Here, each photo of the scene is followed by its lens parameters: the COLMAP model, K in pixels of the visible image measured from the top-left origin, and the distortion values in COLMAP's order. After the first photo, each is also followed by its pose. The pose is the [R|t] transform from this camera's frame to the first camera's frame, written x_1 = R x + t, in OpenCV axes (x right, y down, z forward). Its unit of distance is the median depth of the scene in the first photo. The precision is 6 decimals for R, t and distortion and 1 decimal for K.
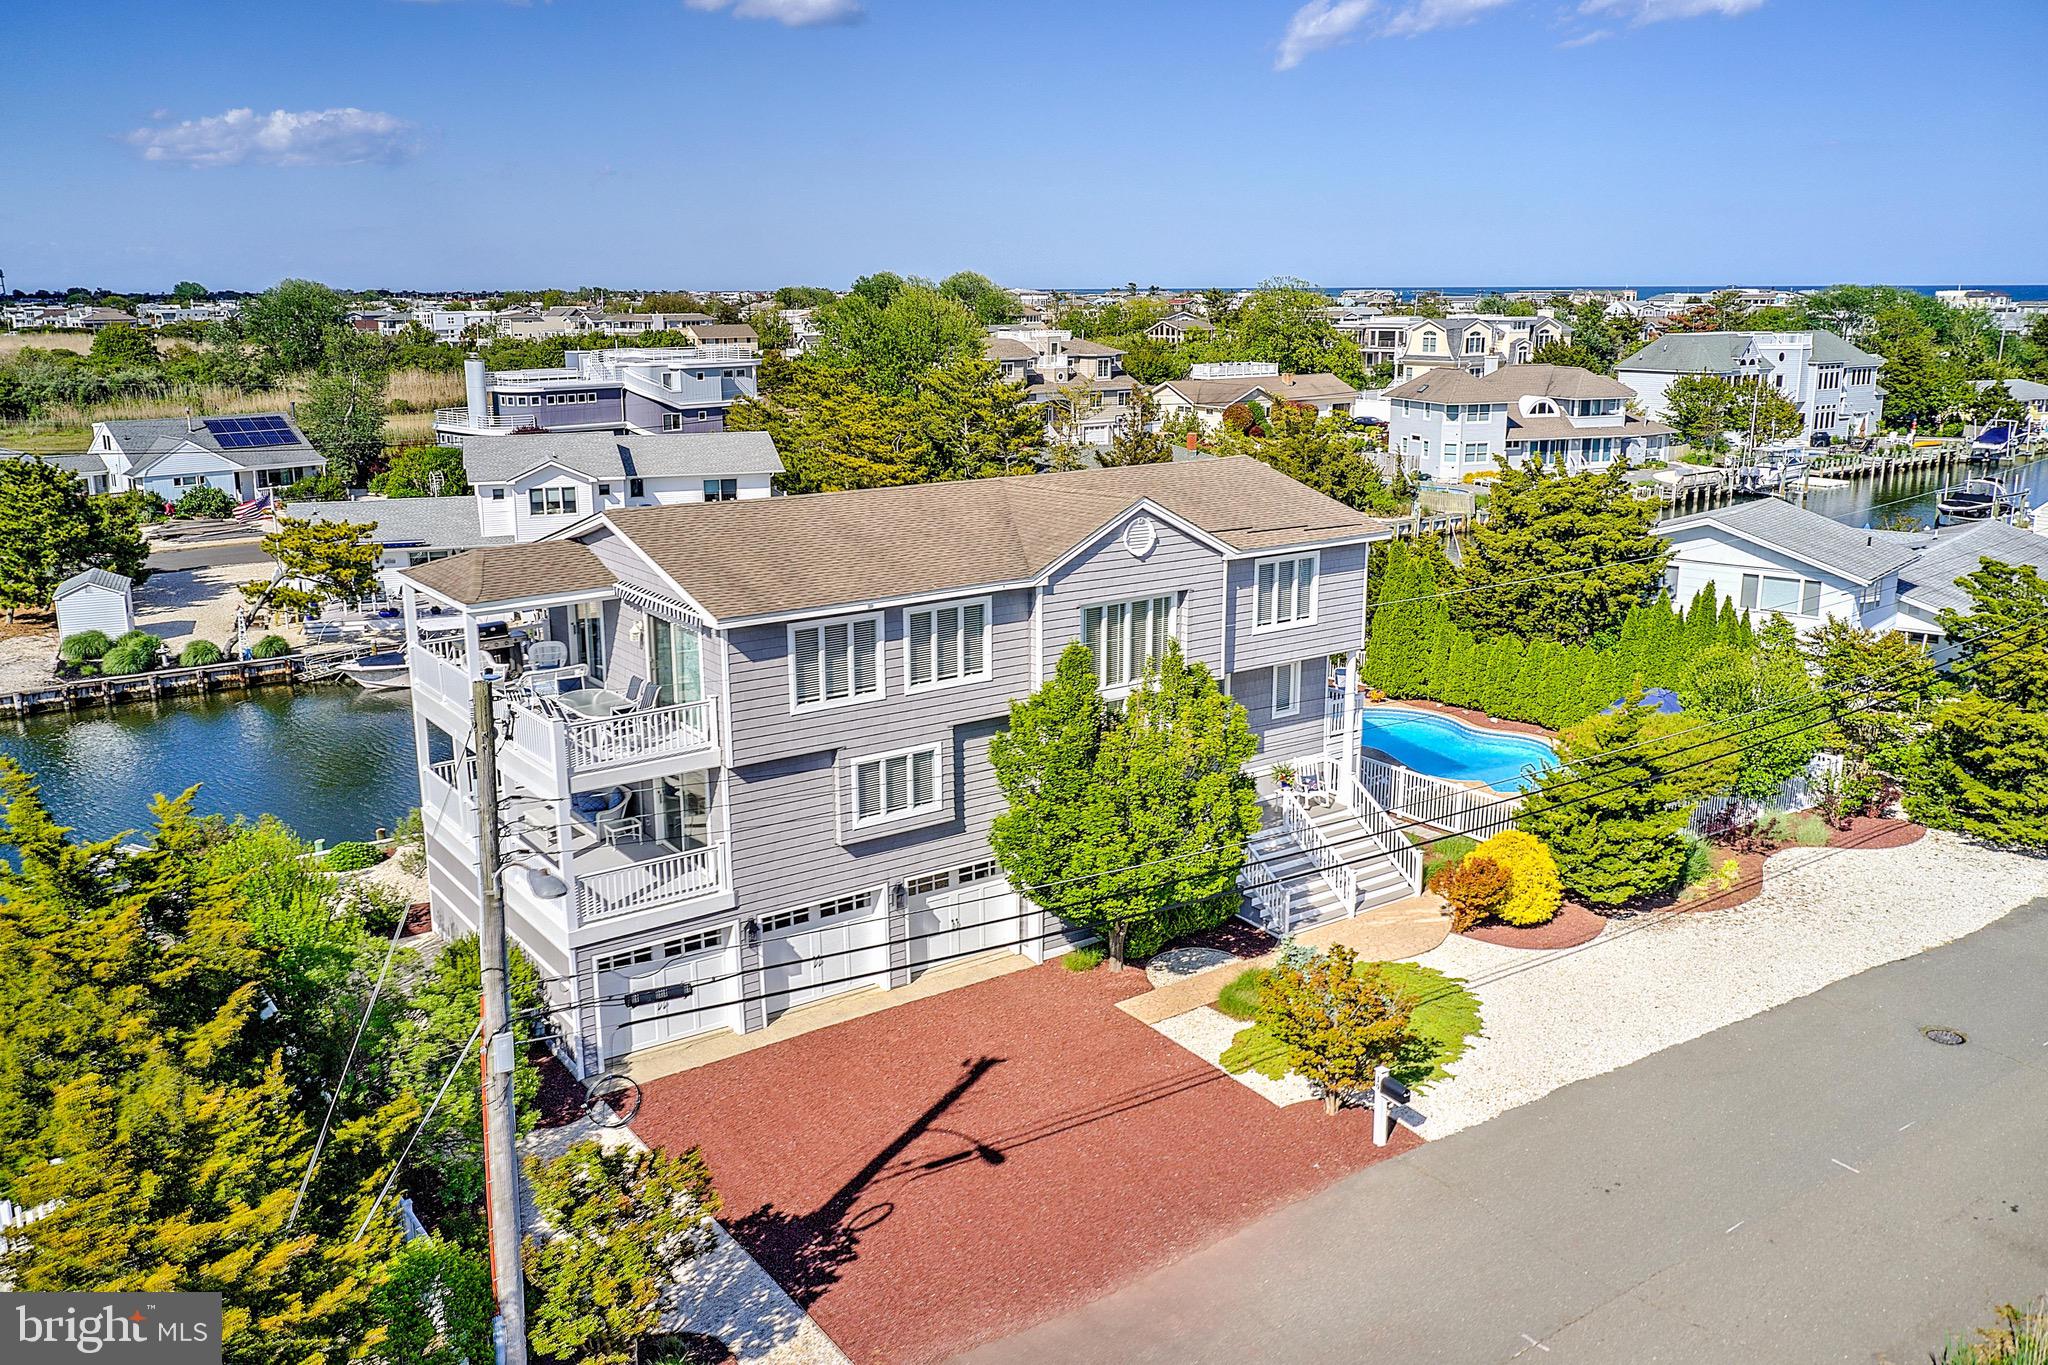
lens RADIAL K [[1640.6, 0, 1019.5], [0, 1640.6, 662.0], [0, 0, 1]] dist [-0.010242, 0.002096]
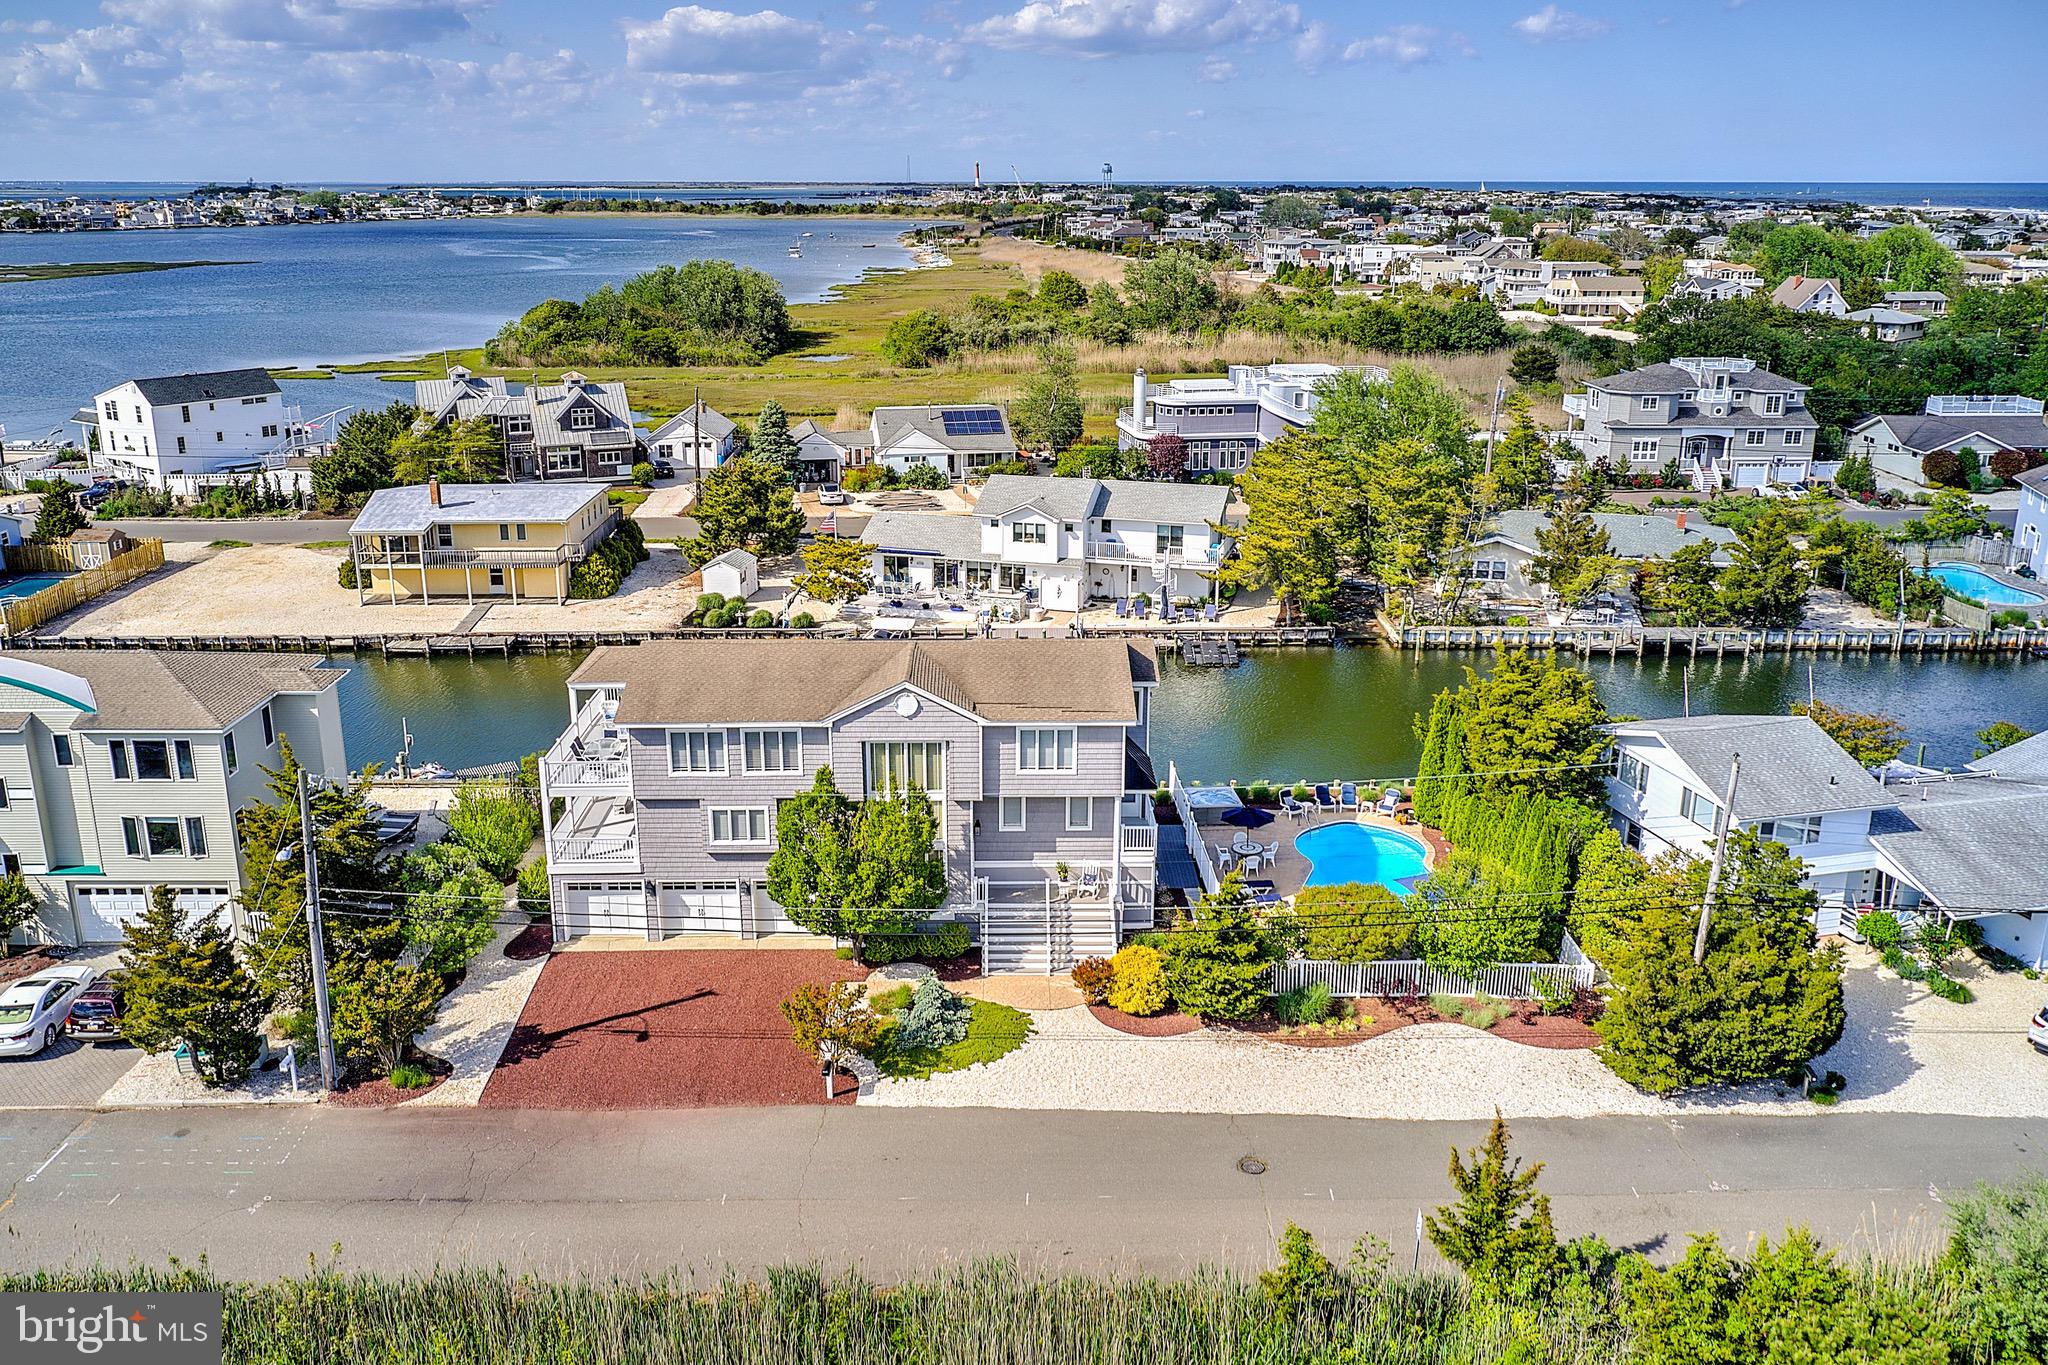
lens RADIAL K [[1636.3, 0, 1018.9], [0, 1636.3, 665.1], [0, 0, 1]] dist [-0.008210, -0.004203]
pose [[0.820400, 0.167713, -0.546641, 0.971458], [-0.131500, 0.985732, 0.105074, -0.280158], [0.556464, -0.014319, 0.830748, -0.240949]]
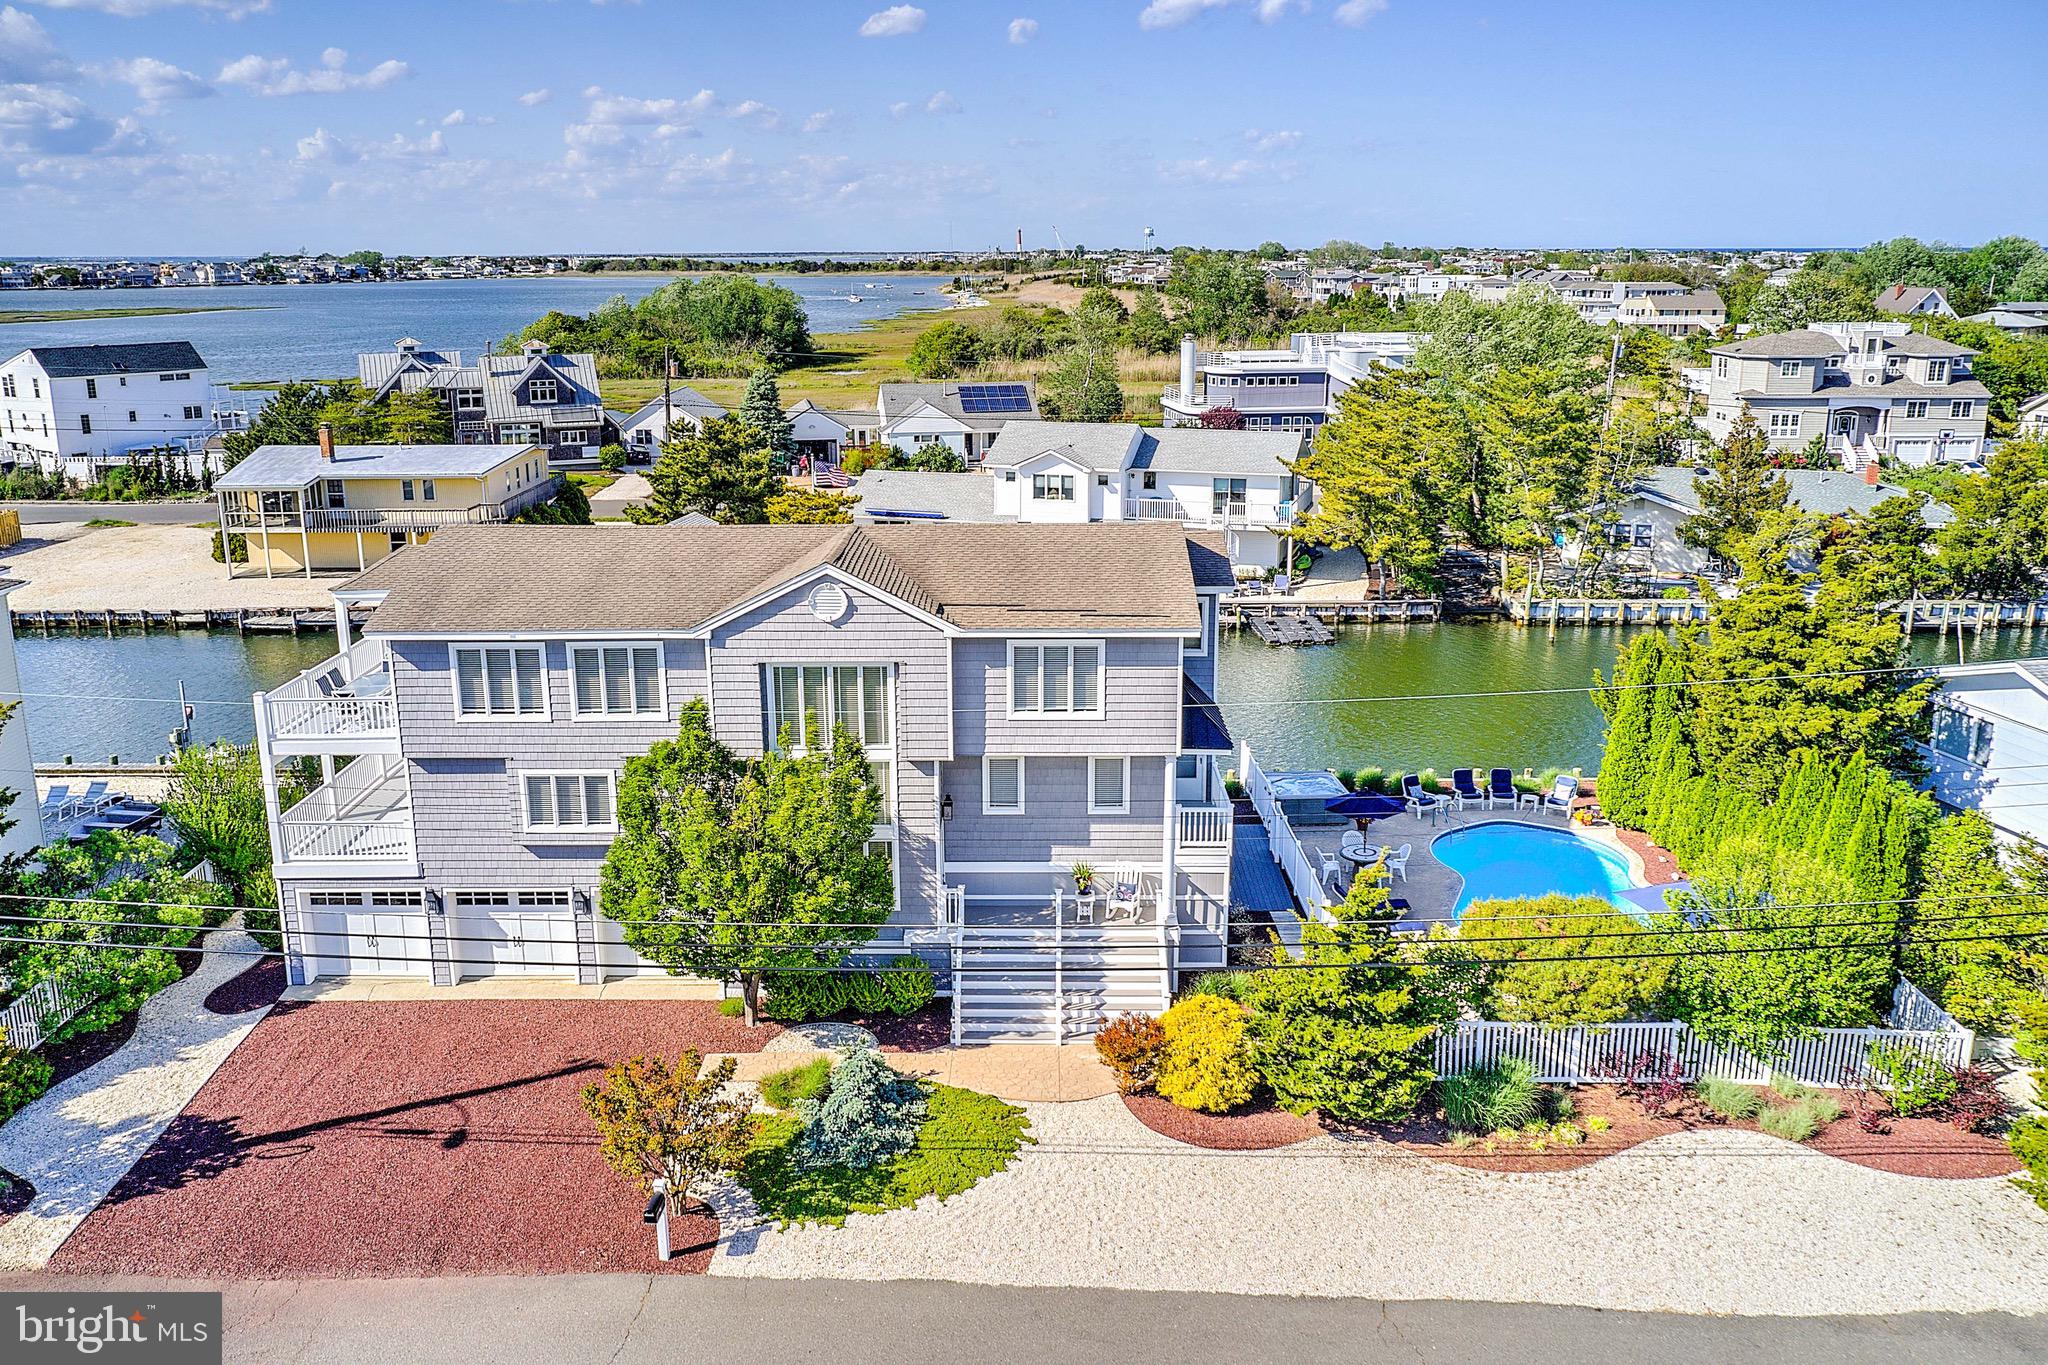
lens RADIAL K [[1640.6, 0, 1019.5], [0, 1640.6, 662.0], [0, 0, 1]] dist [-0.010242, 0.002096]
pose [[0.805967, 0.144979, -0.573932, 0.699653], [-0.130353, 0.989213, 0.066828, -0.115618], [0.577429, 0.020953, 0.816172, 0.250399]]
